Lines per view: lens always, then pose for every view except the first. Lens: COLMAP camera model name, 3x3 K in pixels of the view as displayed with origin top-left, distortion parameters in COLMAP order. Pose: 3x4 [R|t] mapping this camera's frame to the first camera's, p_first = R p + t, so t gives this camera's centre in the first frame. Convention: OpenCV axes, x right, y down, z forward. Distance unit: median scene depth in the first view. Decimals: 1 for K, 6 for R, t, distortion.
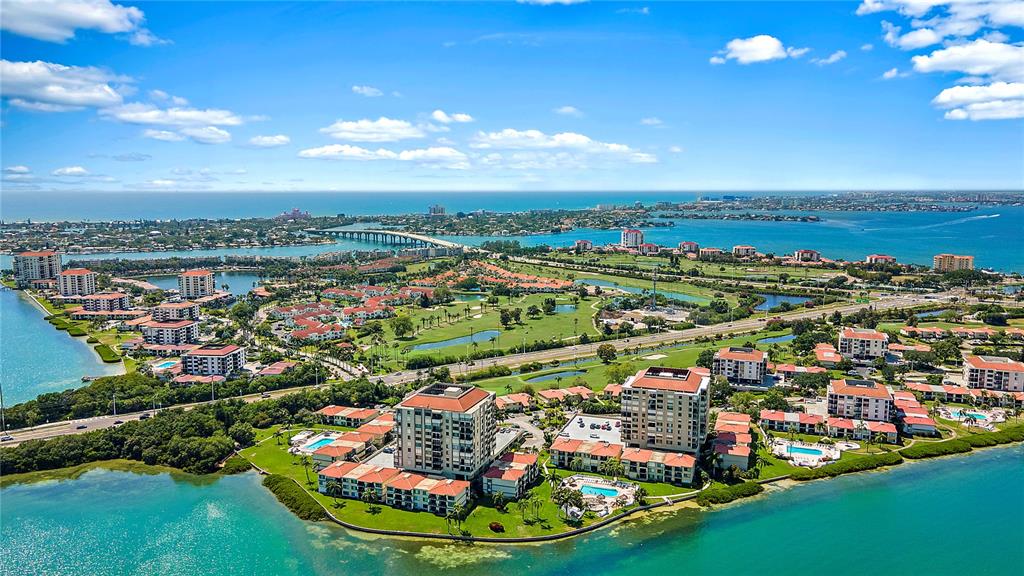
lens RADIAL K [[756.3, 0, 522.0], [0, 756.3, 286.5], [0, 0, 1]] dist [0.035151, 0.007040]
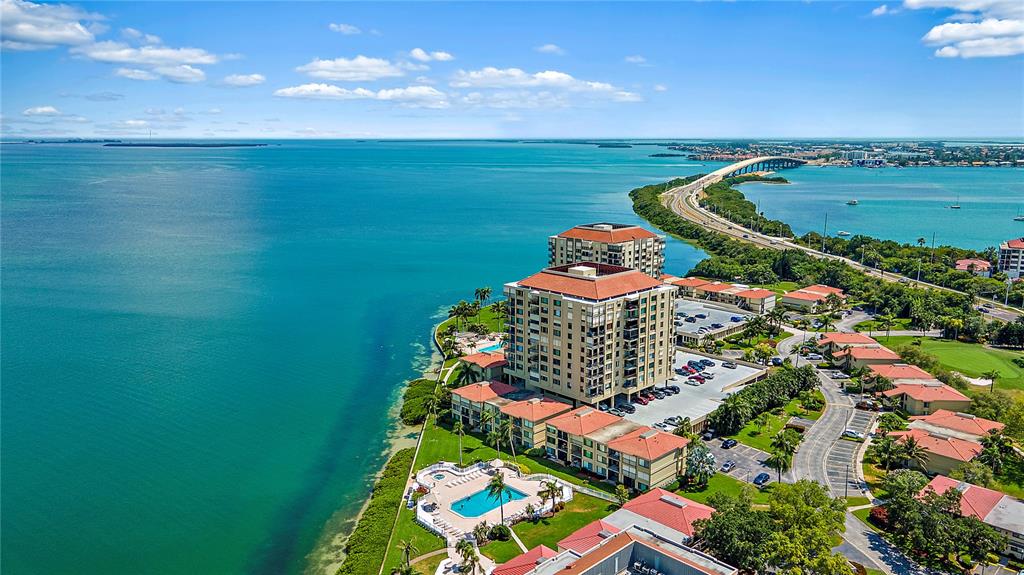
lens RADIAL K [[767.4, 0, 512.0], [0, 767.4, 287.5], [0, 0, 1]] dist [0.080472, 0.001287]
pose [[-0.446761, 0.170847, -0.878189, 0.768616], [-0.120145, 0.961248, 0.248127, -0.015049], [0.886549, 0.216363, -0.408922, 1.223135]]
